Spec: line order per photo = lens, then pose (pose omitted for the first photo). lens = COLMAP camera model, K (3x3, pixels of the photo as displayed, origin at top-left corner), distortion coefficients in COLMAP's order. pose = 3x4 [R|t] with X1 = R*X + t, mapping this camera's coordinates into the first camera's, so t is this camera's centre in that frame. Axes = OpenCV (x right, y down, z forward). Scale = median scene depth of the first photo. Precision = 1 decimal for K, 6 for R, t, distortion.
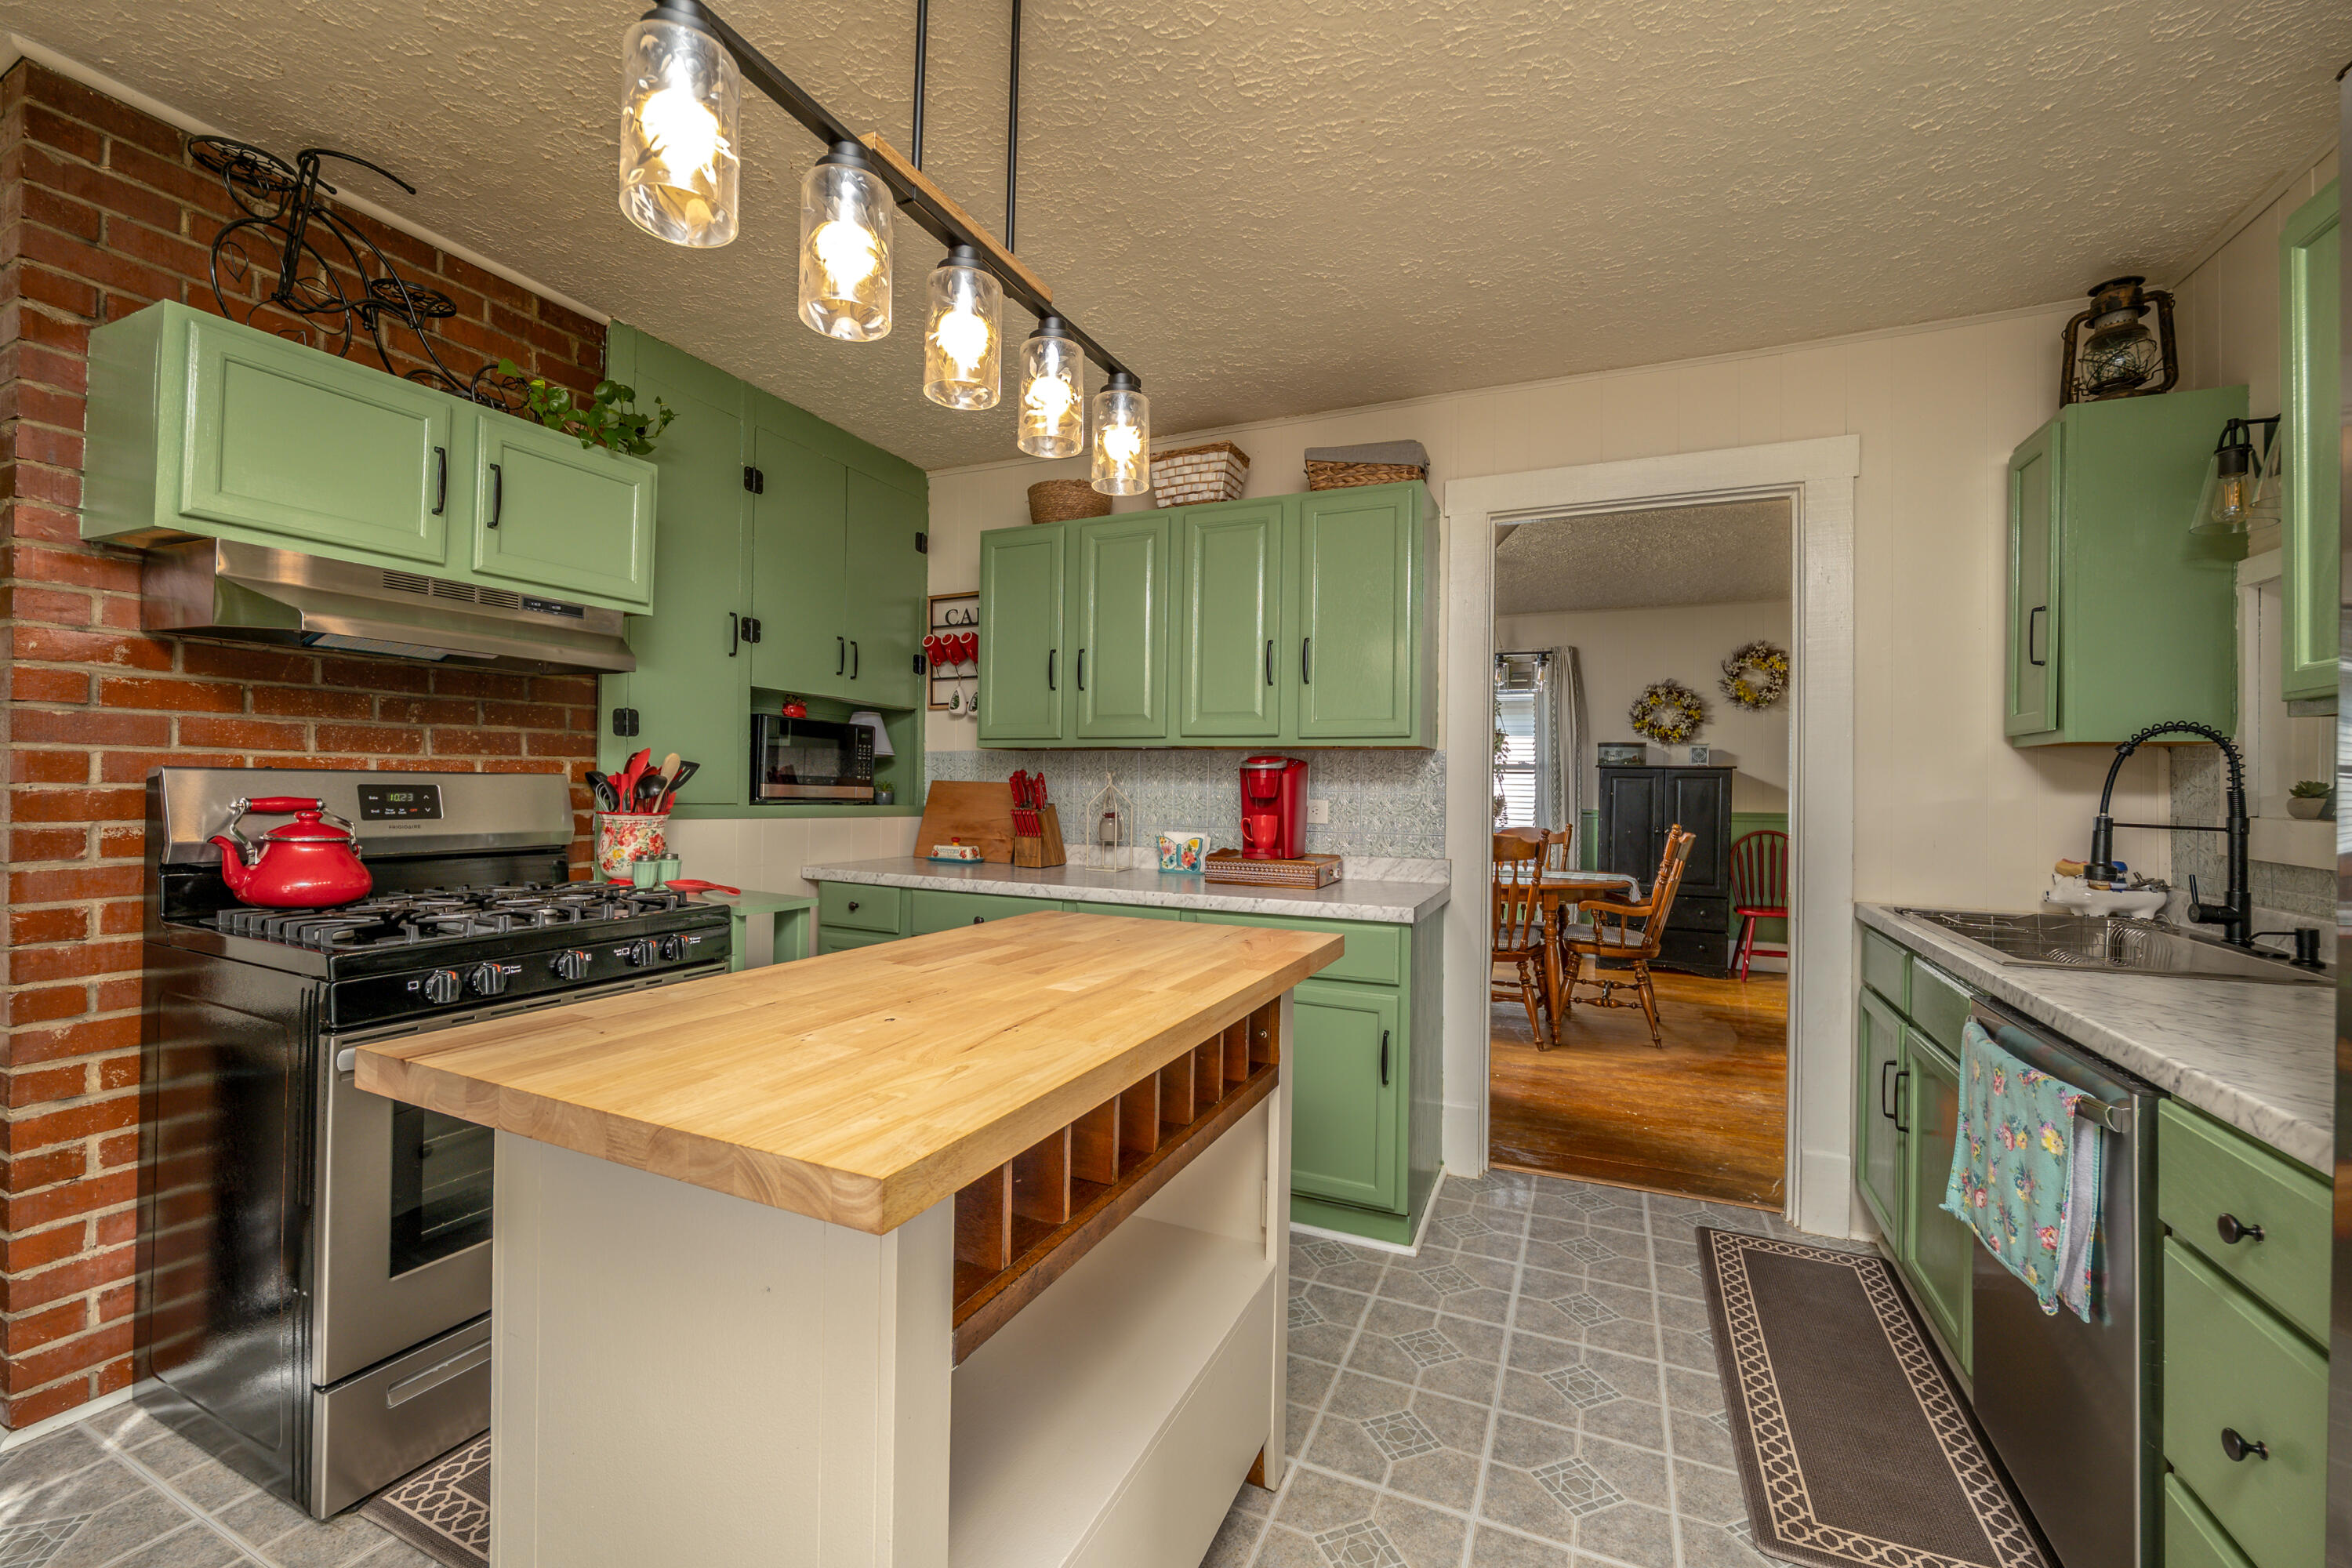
lens RADIAL K [[956.2, 0, 1161.5], [0, 956.2, 785.7], [0, 0, 1]] dist [-0.021608, 0.002699]
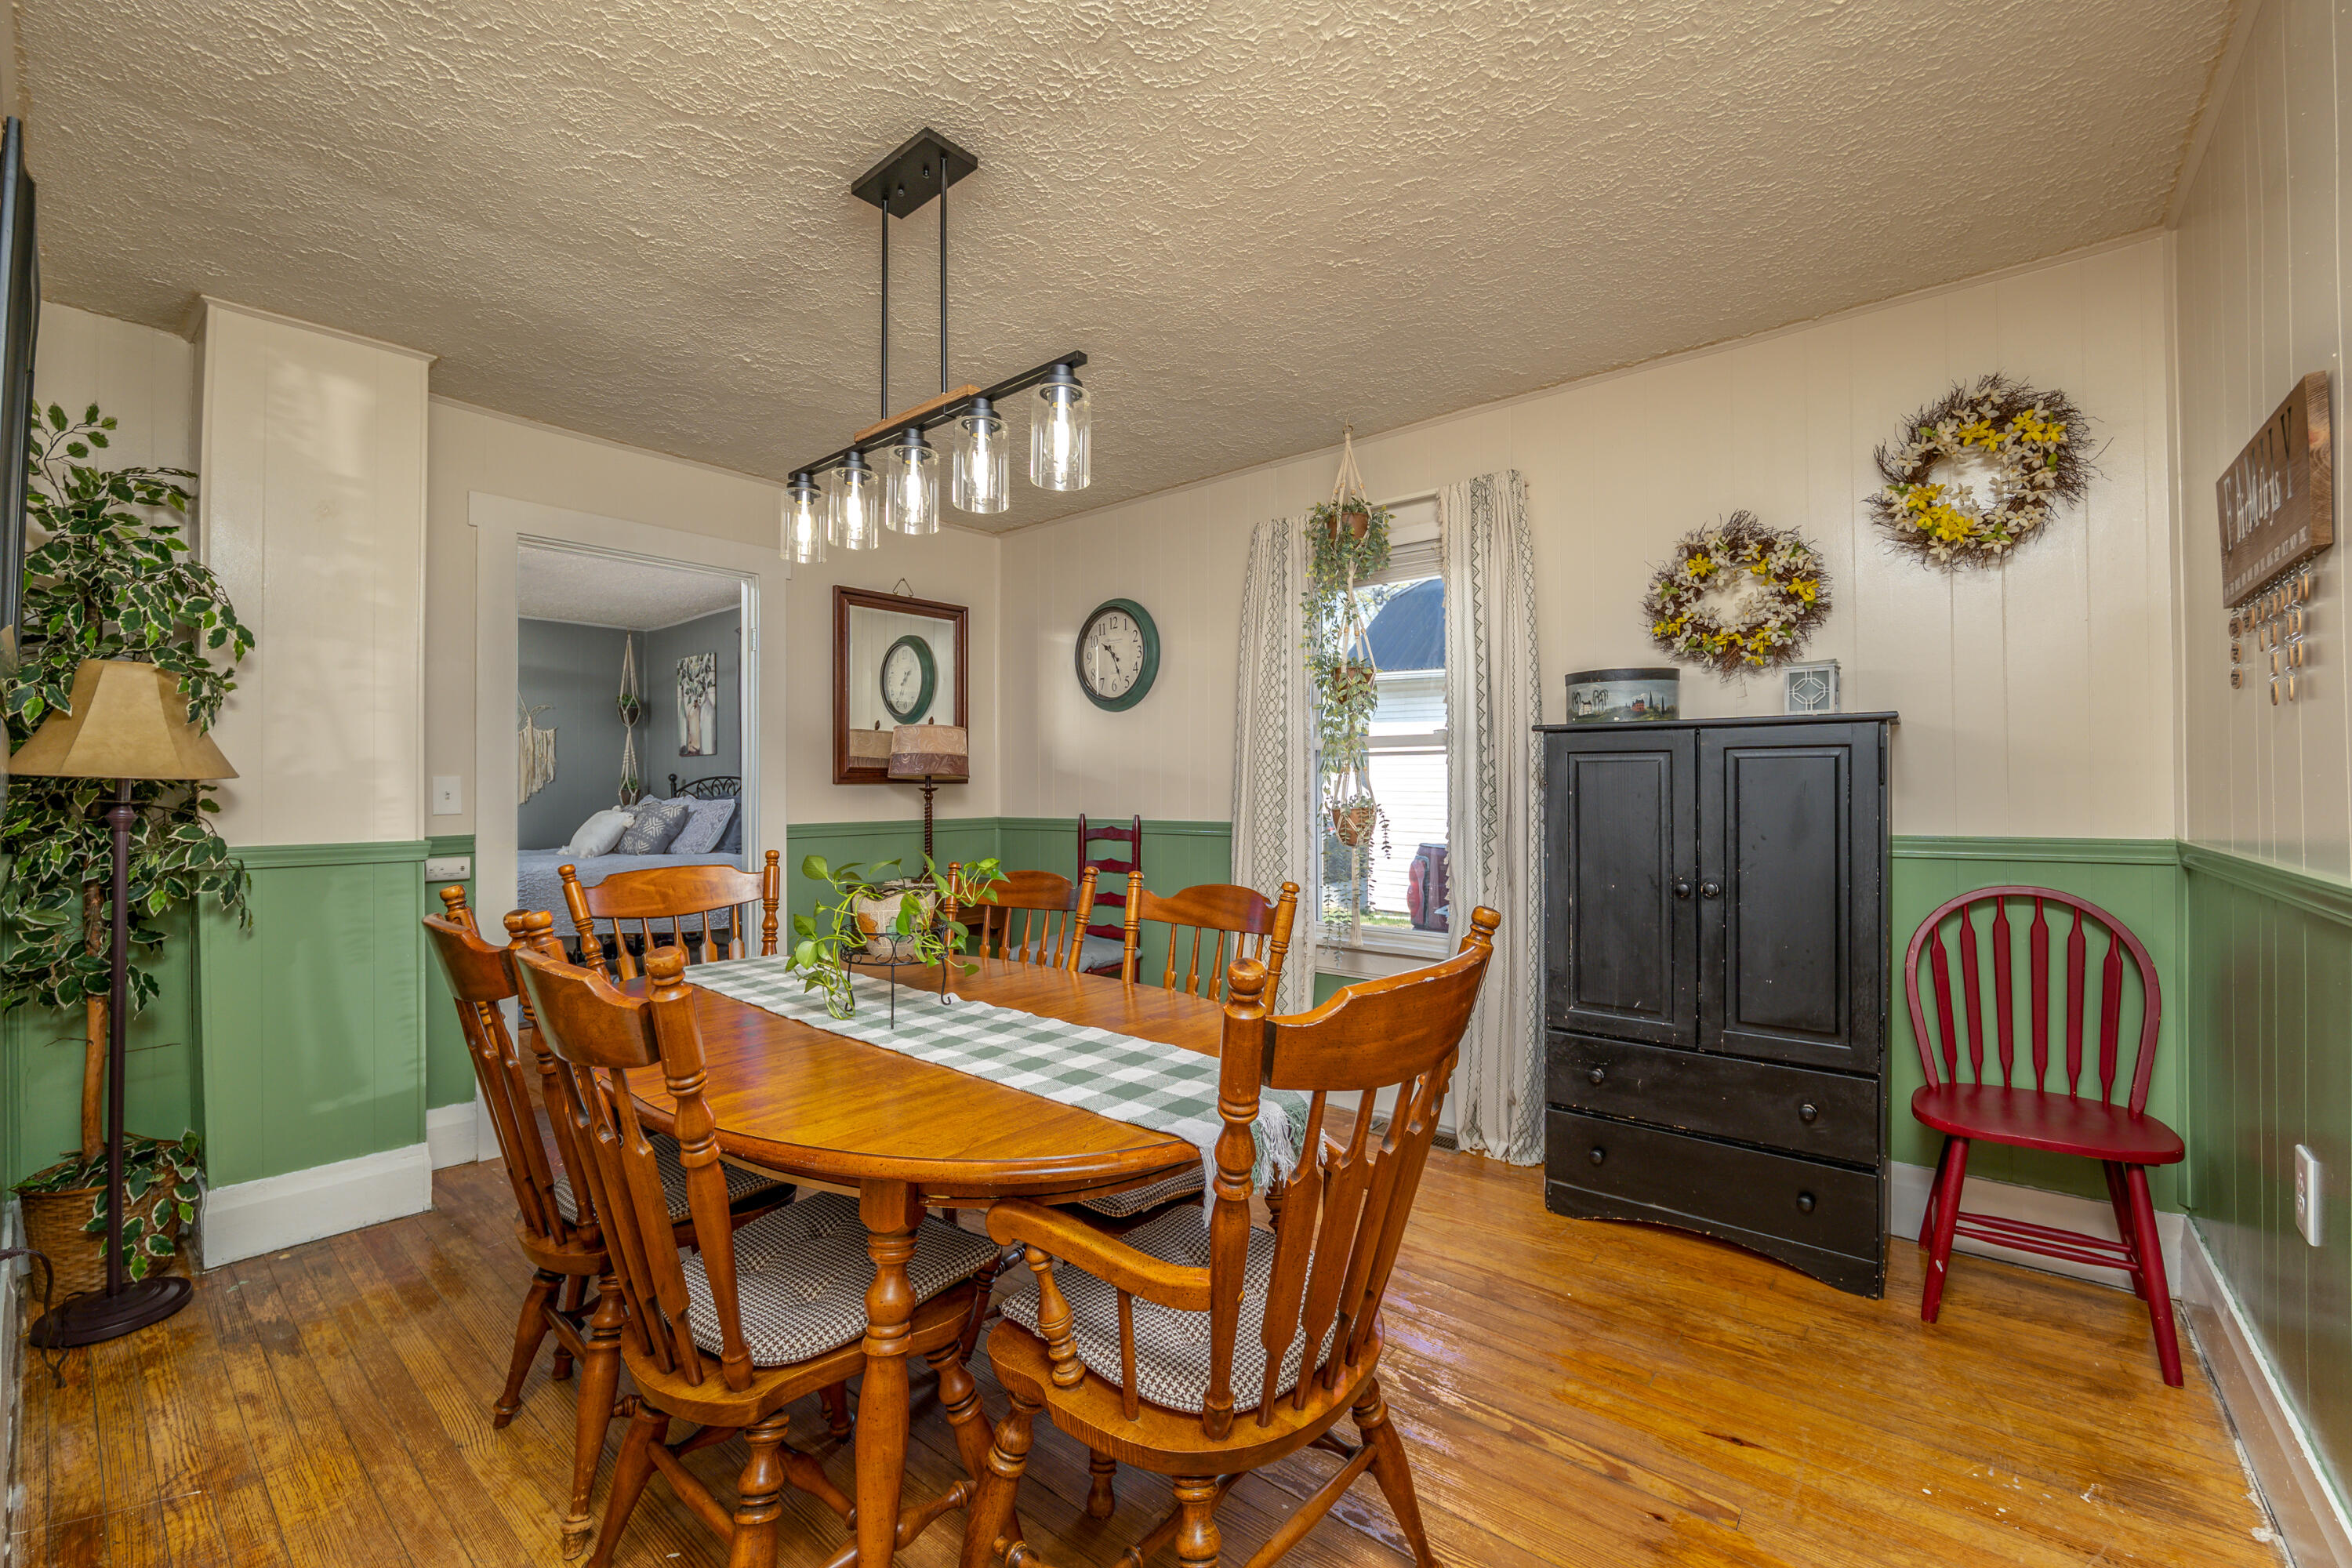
lens RADIAL K [[956.2, 0, 1177.4], [0, 956.2, 766.6], [0, 0, 1]] dist [-0.021608, 0.002699]
pose [[0.963510, -0.023377, -0.266651, 0.412730], [0.018978, 0.999638, -0.019060, 0.000488], [0.267000, 0.013304, 0.963605, 0.551071]]
